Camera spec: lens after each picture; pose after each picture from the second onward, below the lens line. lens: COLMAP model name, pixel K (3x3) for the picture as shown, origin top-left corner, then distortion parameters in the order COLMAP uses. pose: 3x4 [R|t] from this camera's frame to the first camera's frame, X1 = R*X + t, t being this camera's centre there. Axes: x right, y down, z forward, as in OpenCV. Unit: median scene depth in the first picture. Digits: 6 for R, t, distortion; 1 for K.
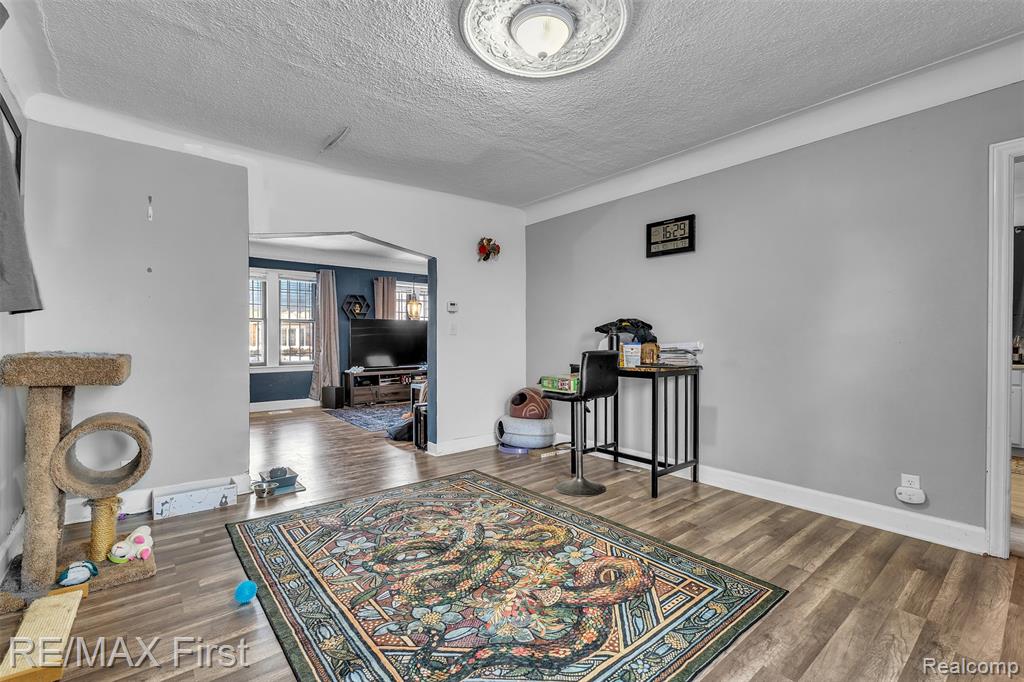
lens RADIAL K [[432.6, 0, 508.7], [0, 432.6, 346.0], [0, 0, 1]] dist [-0.000454, 0.000555]
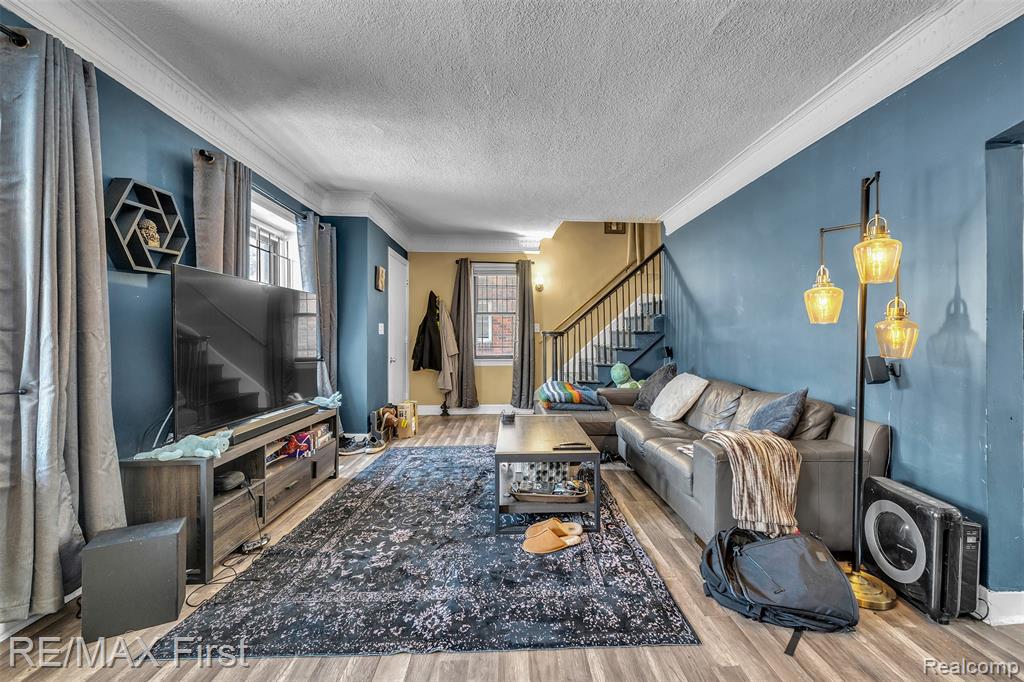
lens RADIAL K [[432.6, 0, 514.0], [0, 432.6, 338.7], [0, 0, 1]] dist [-0.000454, 0.000555]
pose [[0.603671, -0.003664, 0.797225, -1.385062], [0.013633, 0.999891, -0.005727, -0.032365], [-0.797117, 0.014326, 0.603655, 1.977278]]
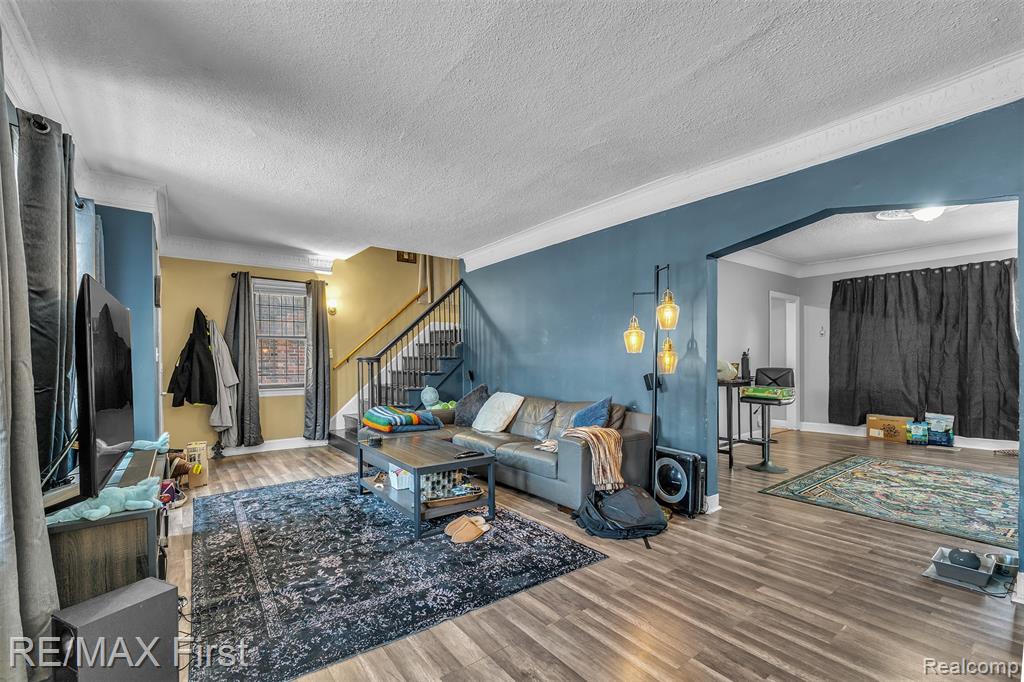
lens RADIAL K [[460.5, 0, 502.0], [0, 460.5, 370.4], [0, 0, 1]] dist [-0.004001, -0.000047]
pose [[0.055654, -0.019850, 0.998253, -1.760677], [0.024045, 0.999539, 0.018535, -0.040403], [-0.998161, 0.022971, 0.056106, 2.308992]]
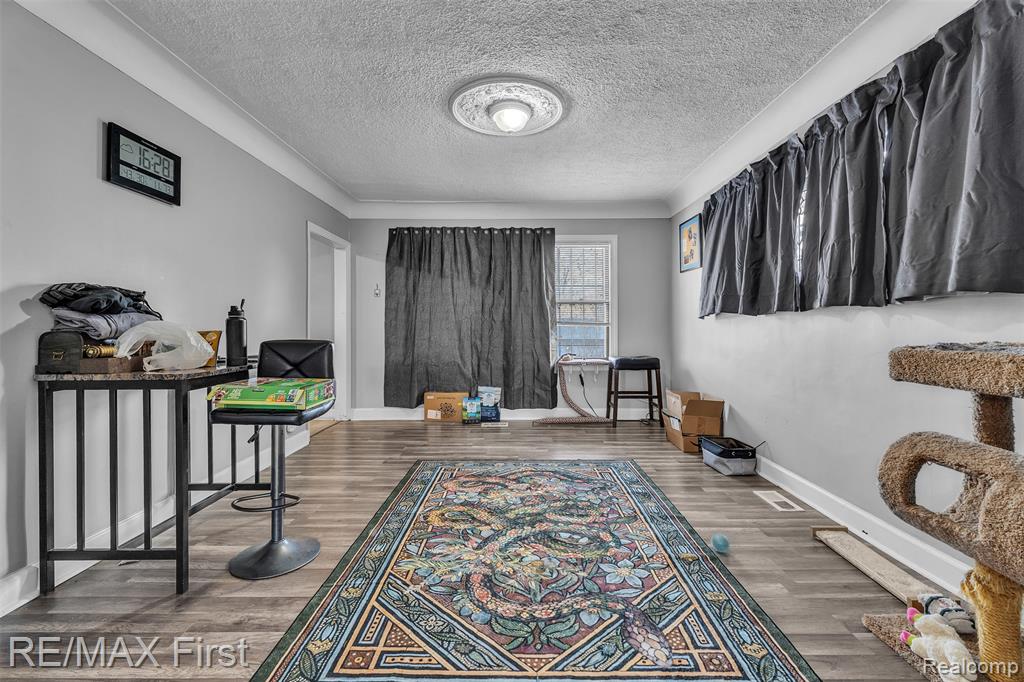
lens RADIAL K [[432.6, 0, 533.6], [0, 432.6, 322.2], [0, 0, 1]] dist [-0.000454, 0.000555]
pose [[-0.787055, 0.006446, 0.616849, -0.703010], [0.008691, 0.999962, 0.000639, -0.021263], [-0.616821, 0.005864, -0.787081, 1.672230]]
